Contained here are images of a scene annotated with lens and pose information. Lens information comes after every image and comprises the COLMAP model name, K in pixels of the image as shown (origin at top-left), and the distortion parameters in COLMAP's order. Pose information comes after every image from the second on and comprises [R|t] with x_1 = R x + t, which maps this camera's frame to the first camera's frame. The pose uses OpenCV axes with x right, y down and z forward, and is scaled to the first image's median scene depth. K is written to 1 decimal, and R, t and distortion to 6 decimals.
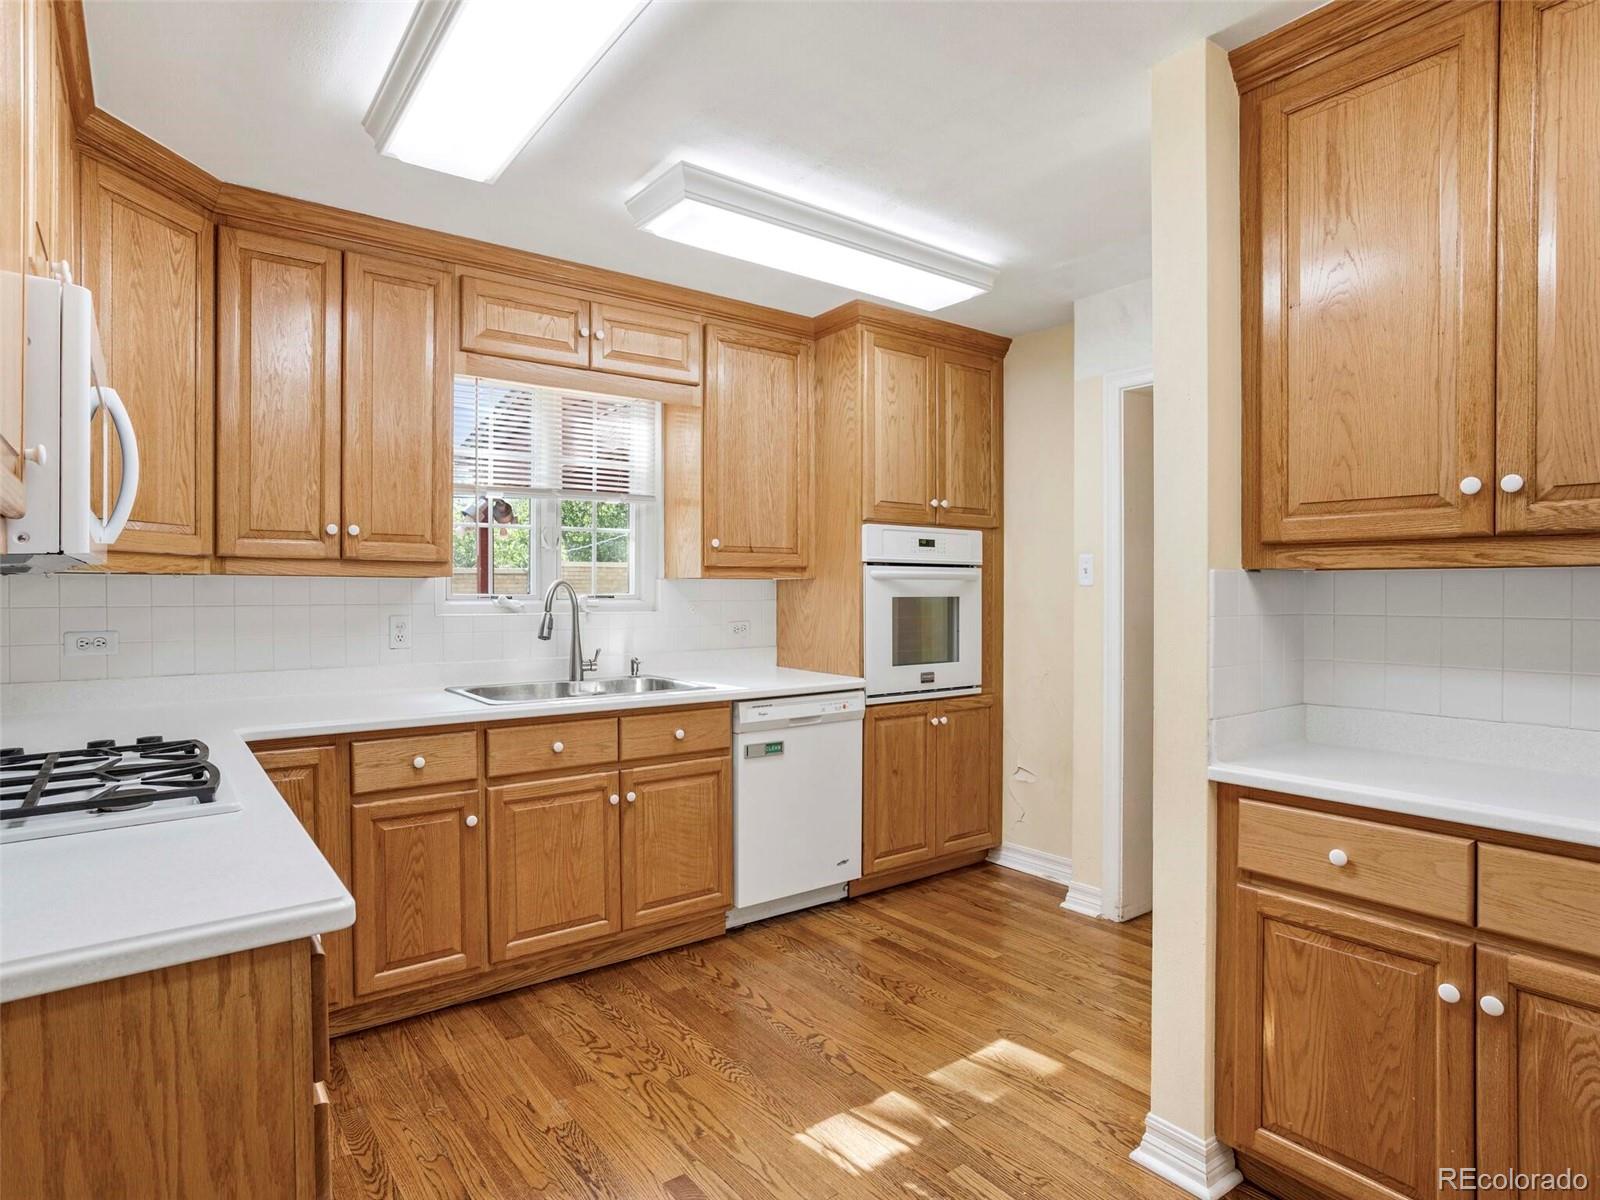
lens RADIAL K [[876.4, 0, 804.9], [0, 876.4, 604.0], [0, 0, 1]] dist [-0.024924, 0.012315]
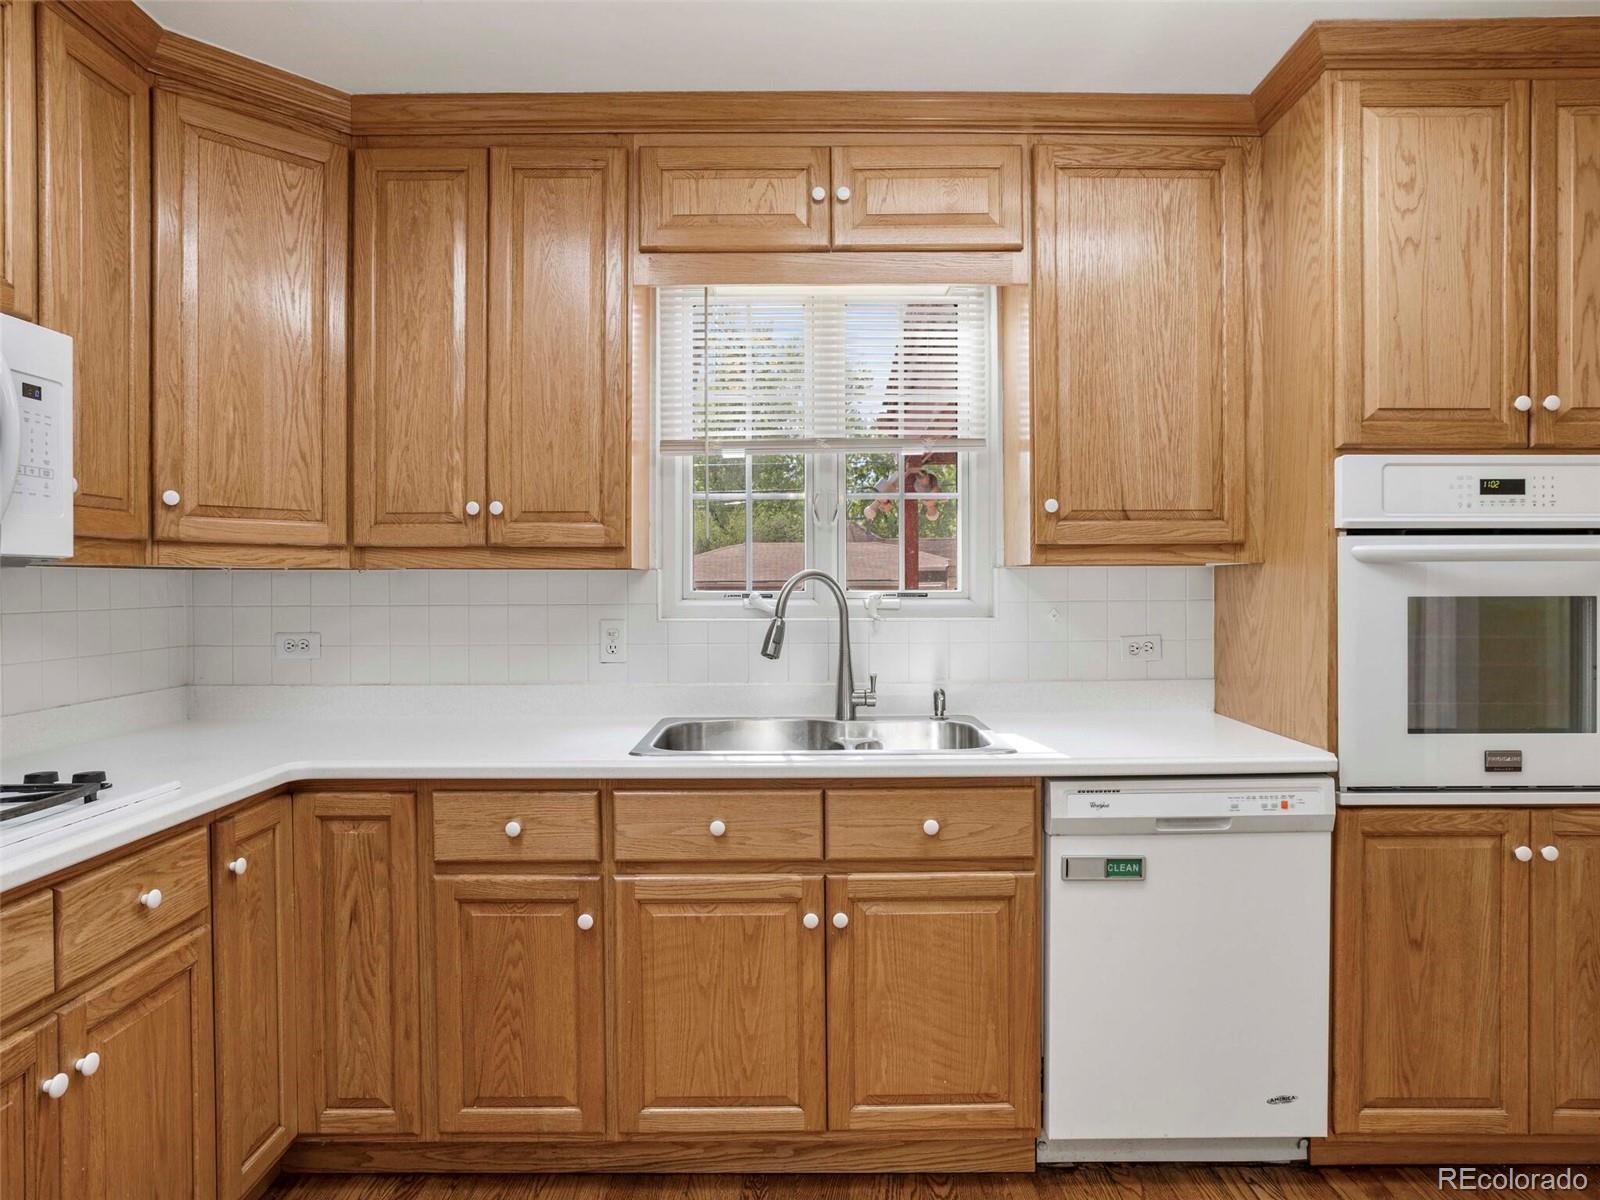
lens RADIAL K [[997.4, 0, 785.7], [0, 997.4, 596.1], [0, 0, 1]] dist [-0.040315, 0.027722]
pose [[0.802589, 0.003046, -0.596525, 0.178252], [-0.005152, 0.999985, -0.001825, -0.006483], [0.596511, 0.004538, 0.802592, 0.391722]]
